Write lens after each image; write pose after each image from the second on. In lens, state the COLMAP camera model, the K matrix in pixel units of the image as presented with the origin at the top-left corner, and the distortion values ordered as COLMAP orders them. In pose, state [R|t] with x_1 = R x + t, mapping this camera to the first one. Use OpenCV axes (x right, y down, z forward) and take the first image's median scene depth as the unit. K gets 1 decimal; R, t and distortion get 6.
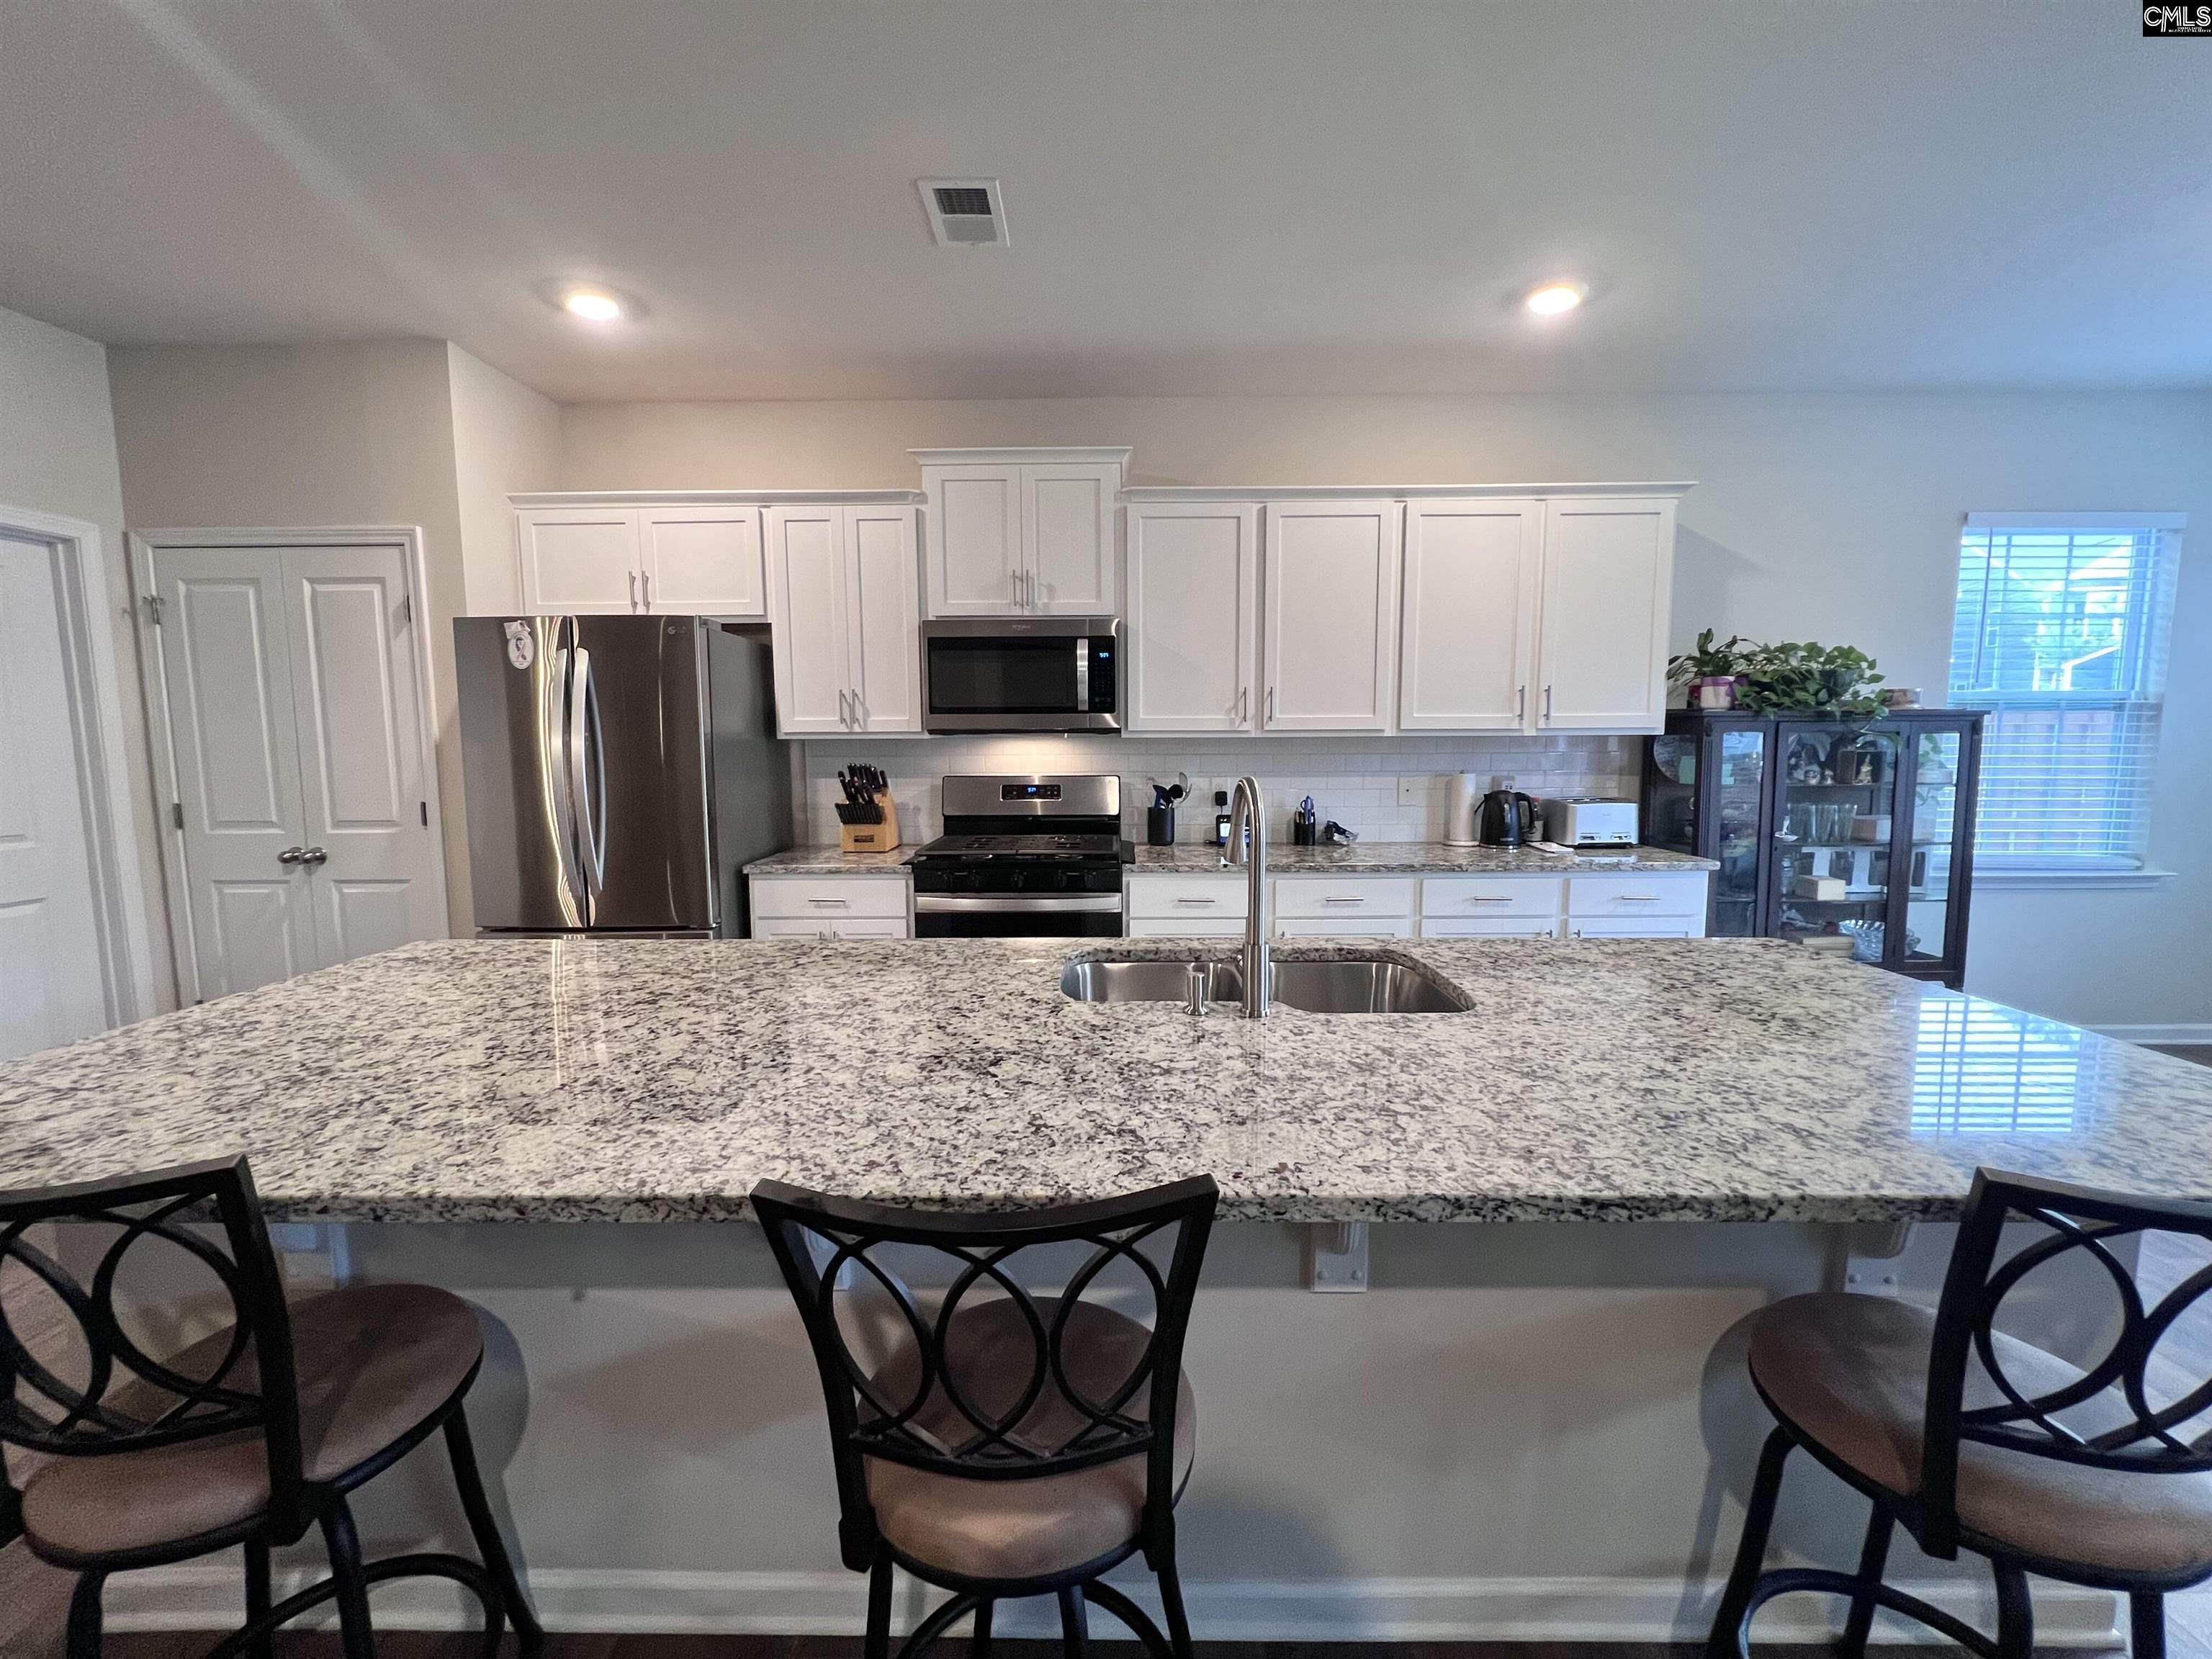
lens RADIAL K [[894.4, 0, 1094.9], [0, 894.4, 819.1], [0, 0, 1]] dist [-0.003110, 0.000733]
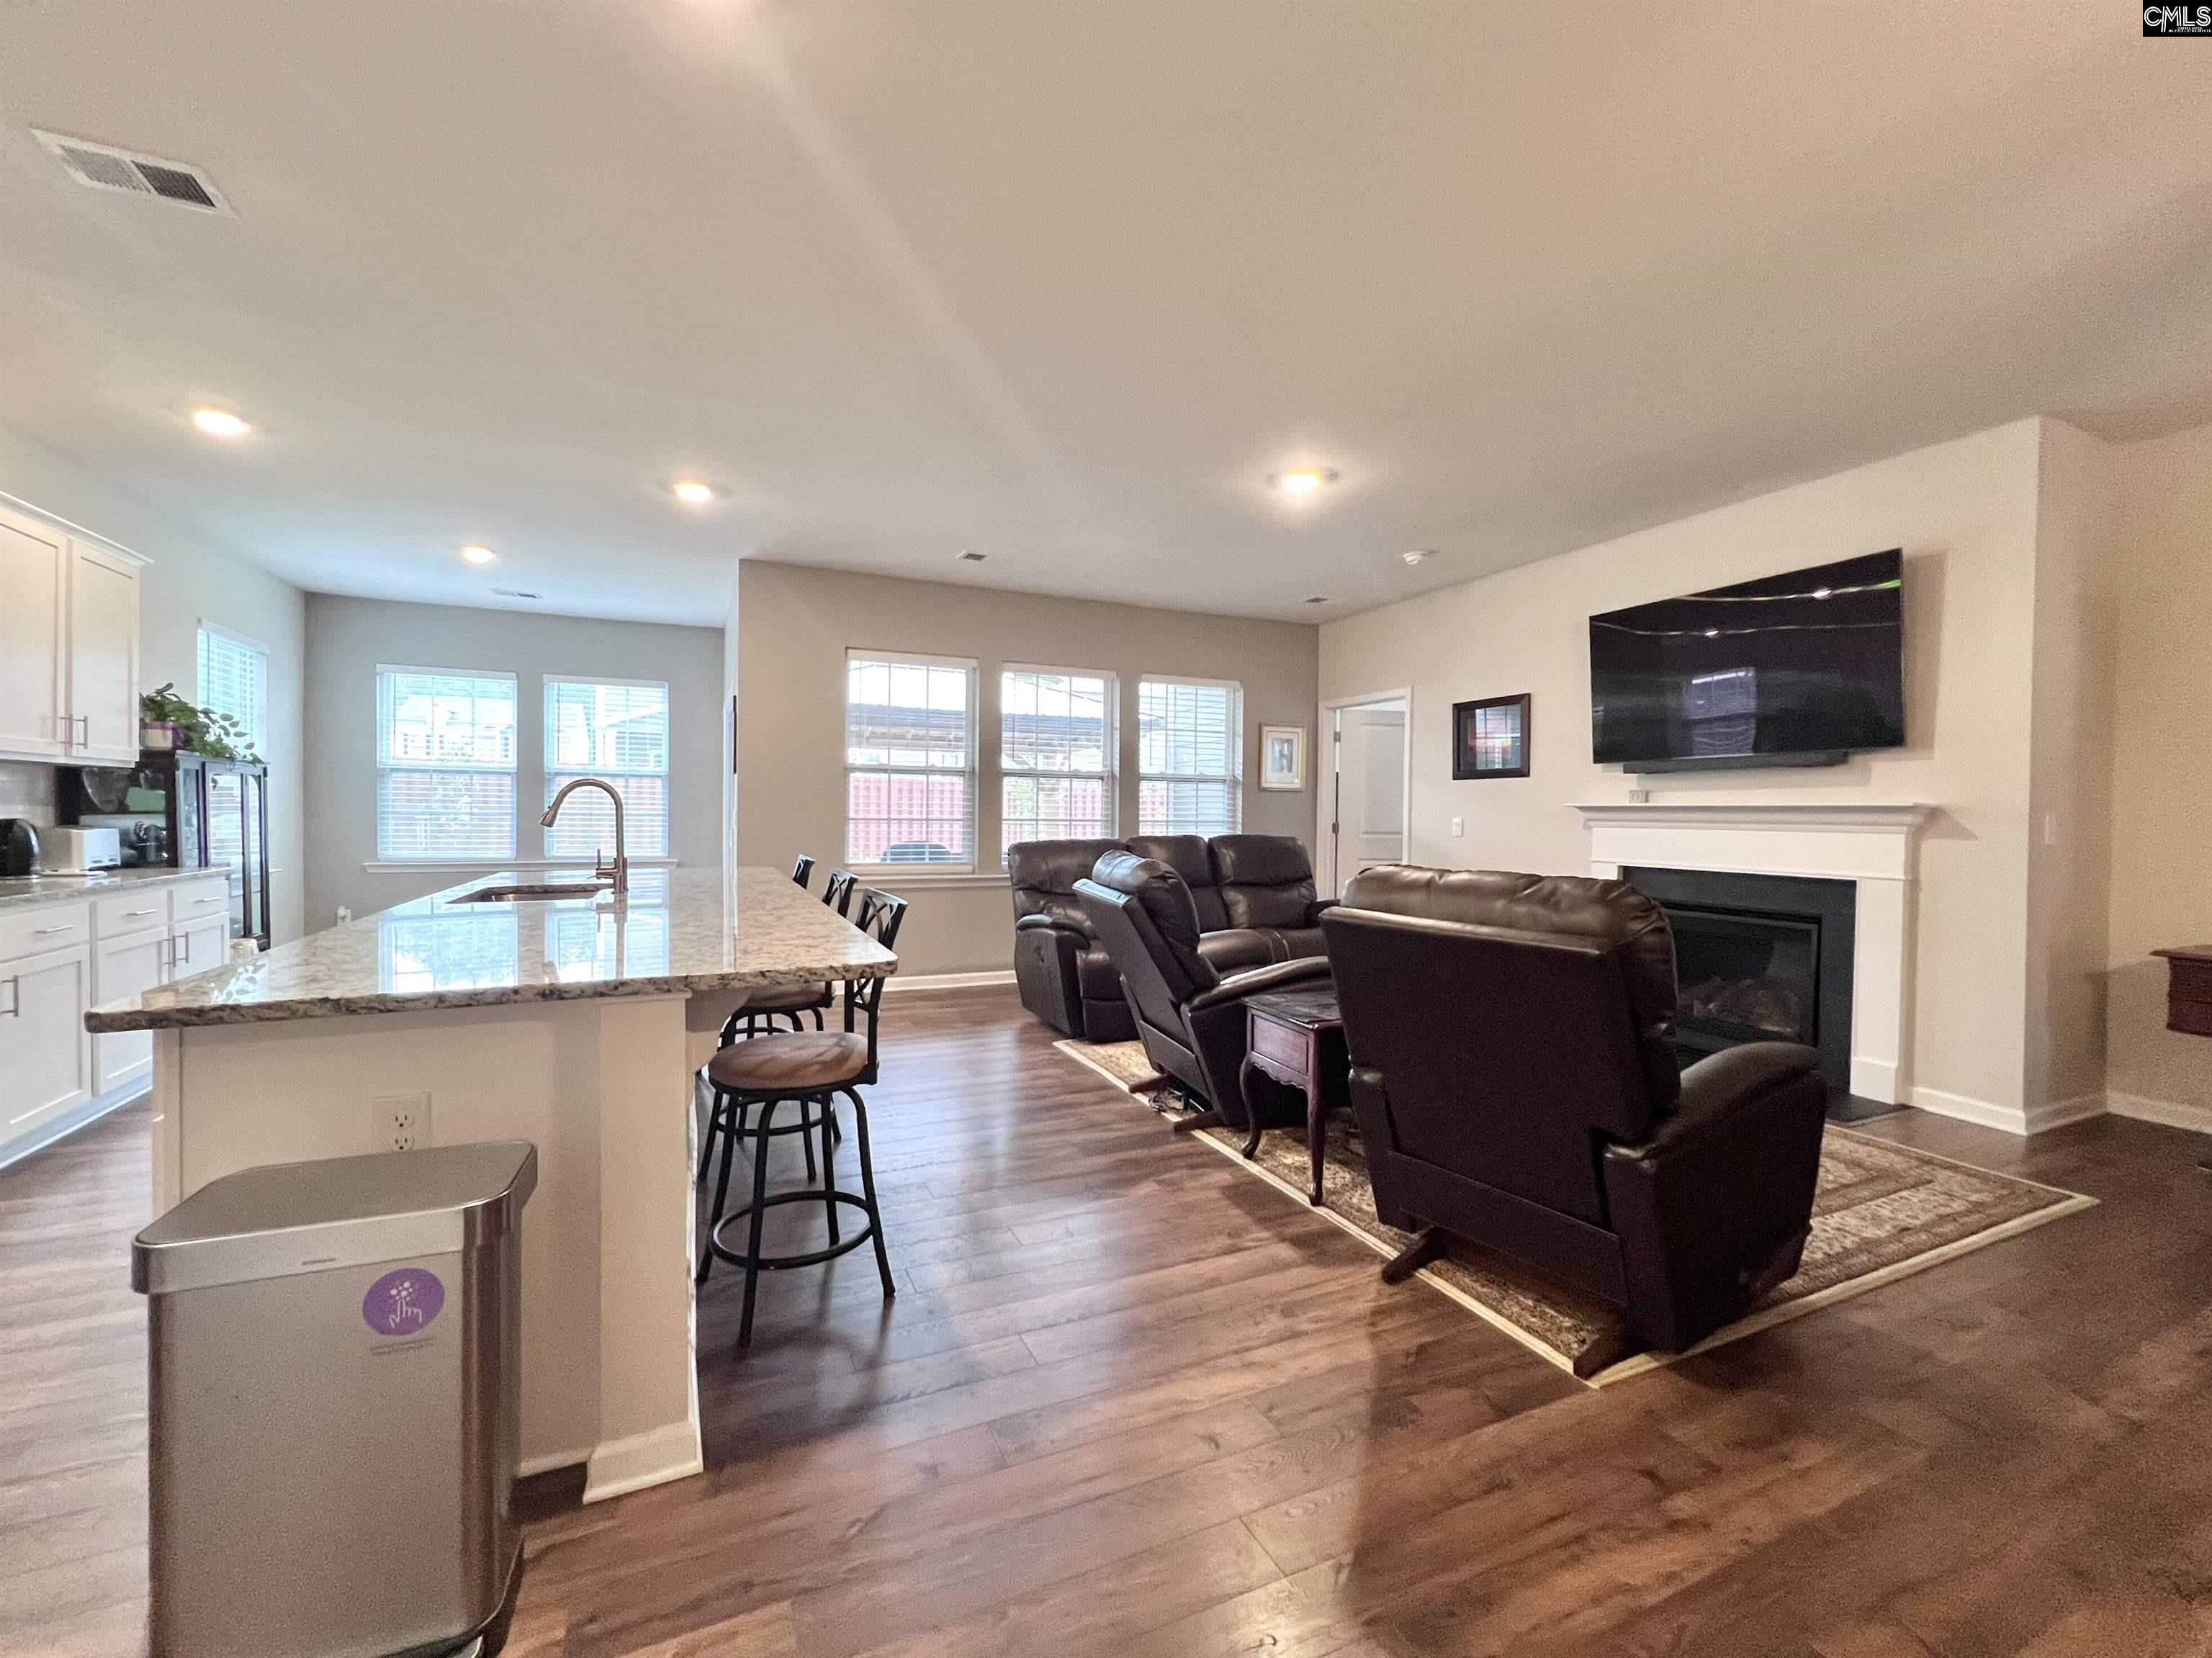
lens RADIAL K [[894.3, 0, 1101.3], [0, 894.3, 828.6], [0, 0, 1]] dist [-0.003110, 0.000733]
pose [[-0.422421, -0.016086, 0.906257, -0.959720], [0.078720, 0.995414, 0.054361, 0.019961], [-0.902975, 0.094304, -0.419218, 0.369636]]
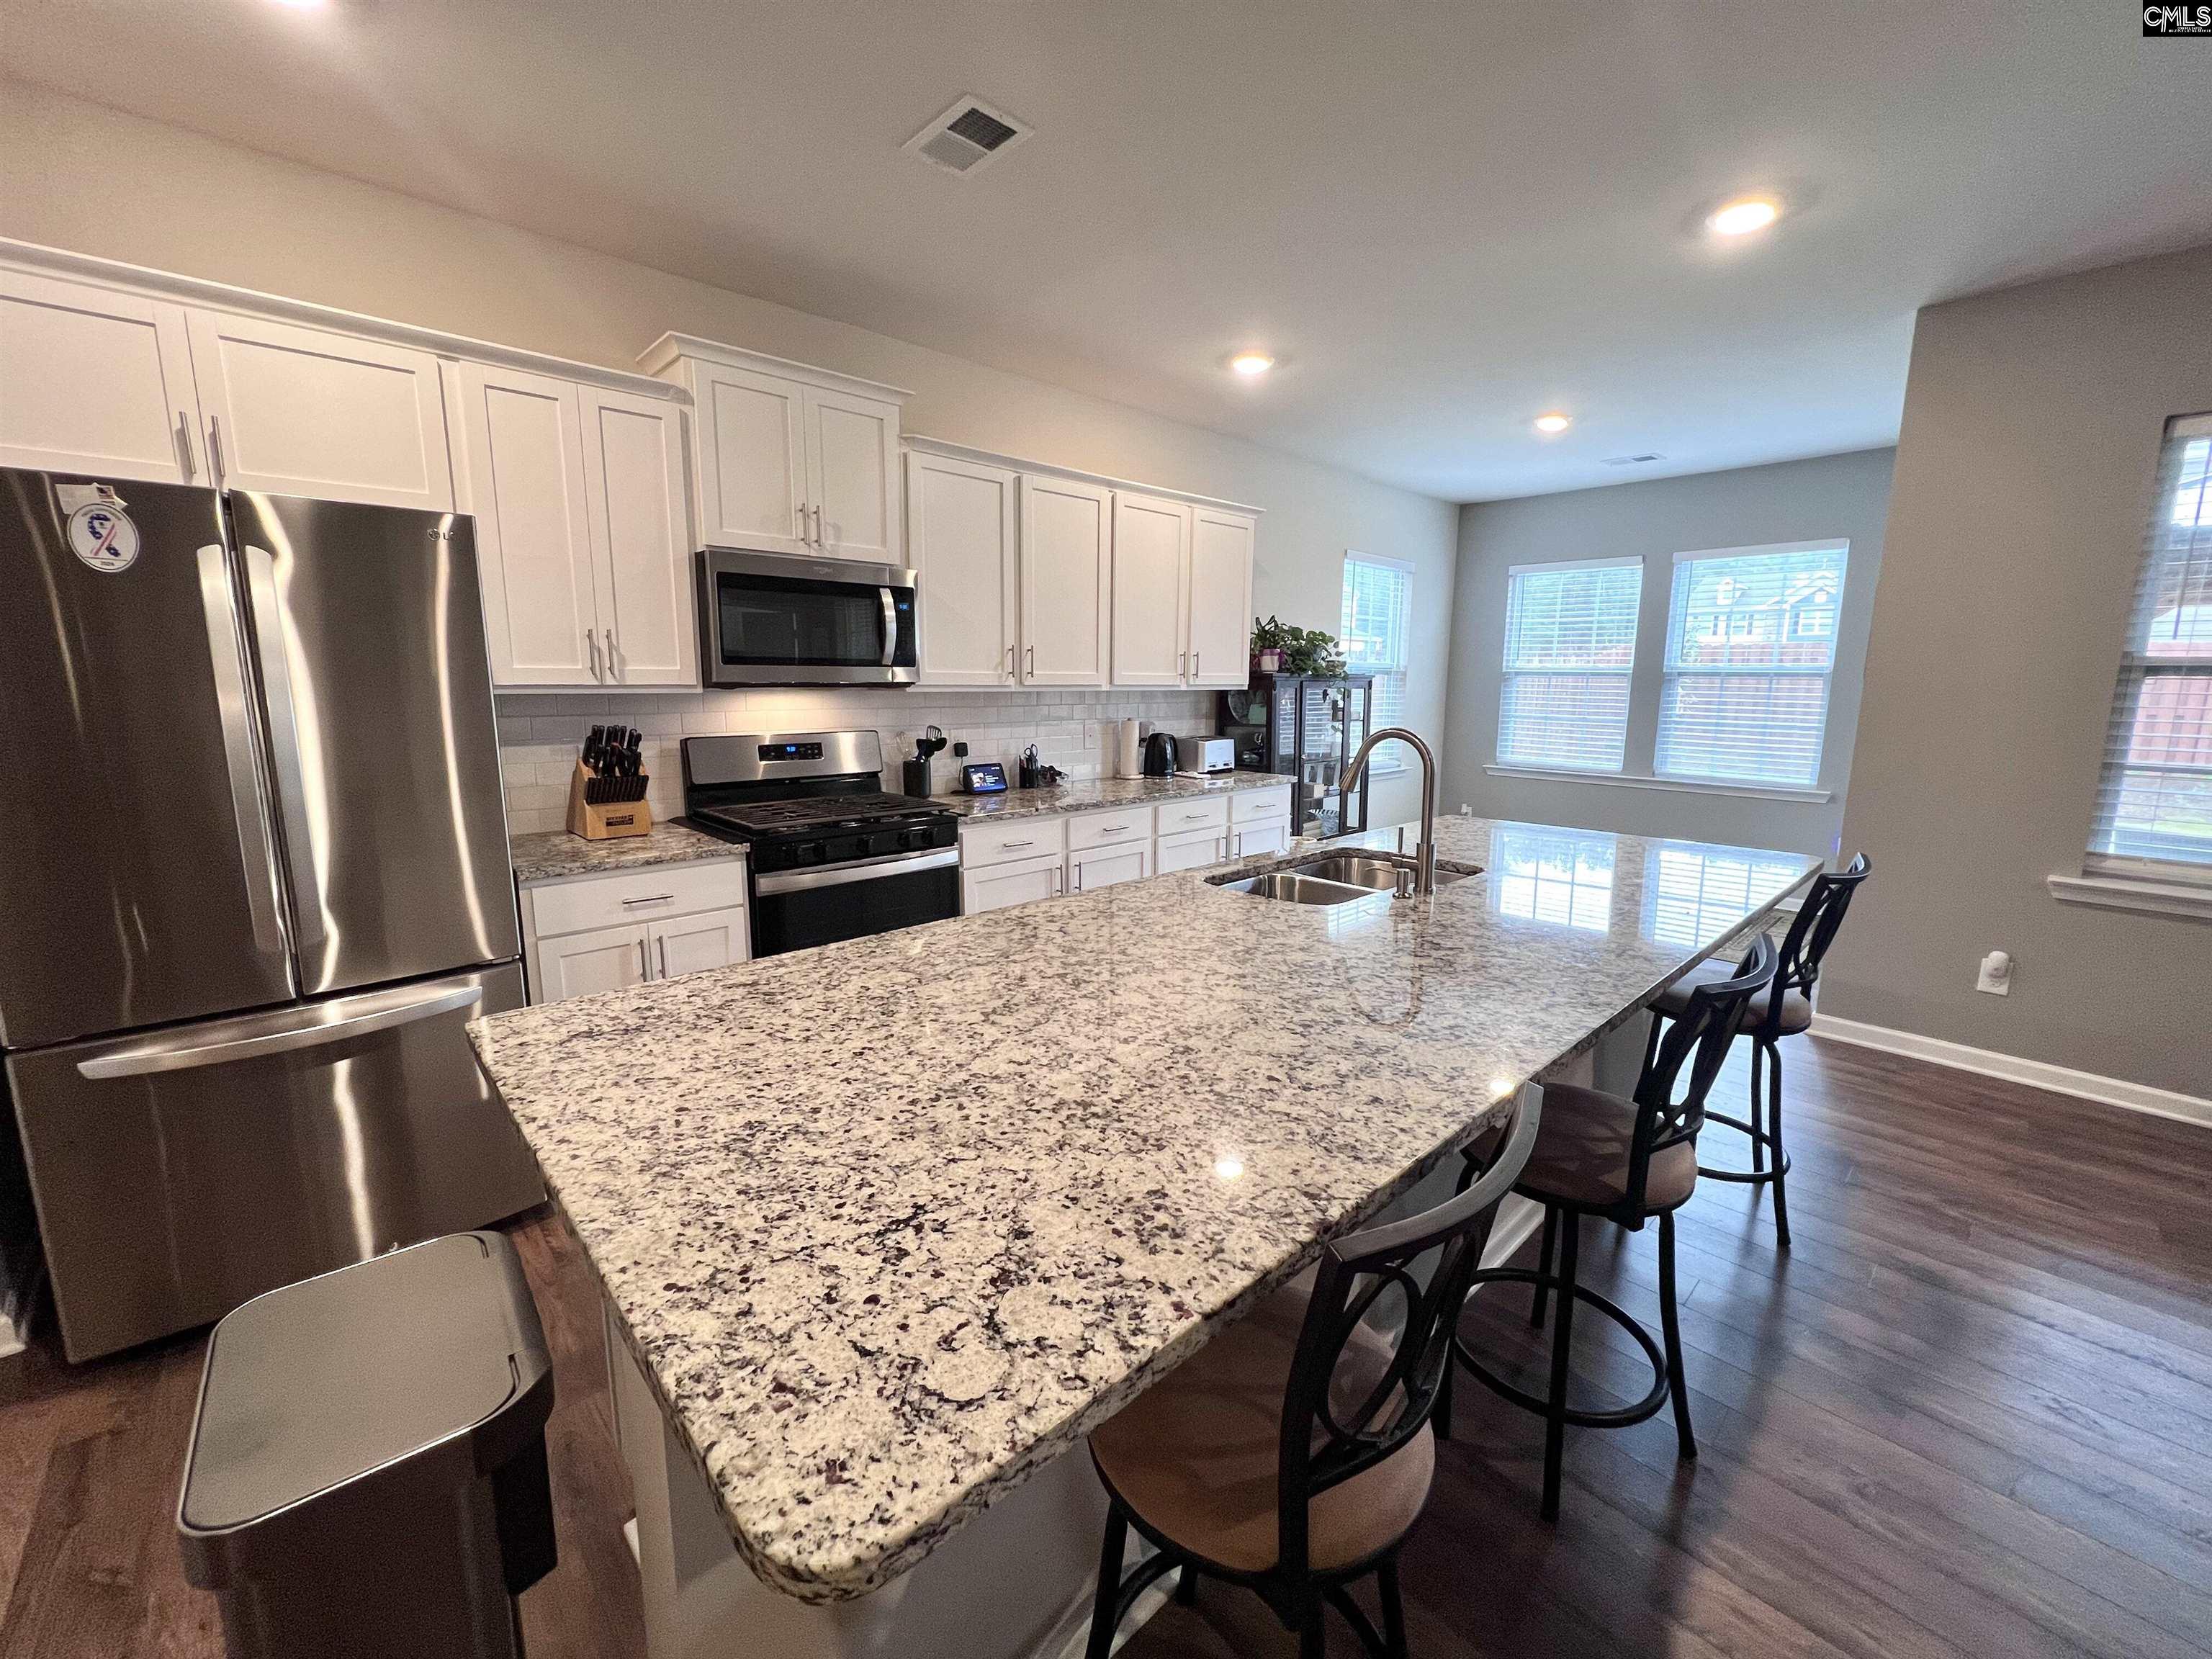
lens RADIAL K [[894.4, 0, 1114.2], [0, 894.4, 822.6], [0, 0, 1]] dist [-0.003110, 0.000733]
pose [[0.718590, -0.101096, 0.688047, -0.510384], [0.056344, 0.994588, 0.087291, -0.021435], [-0.693148, -0.023959, 0.720397, 0.132269]]
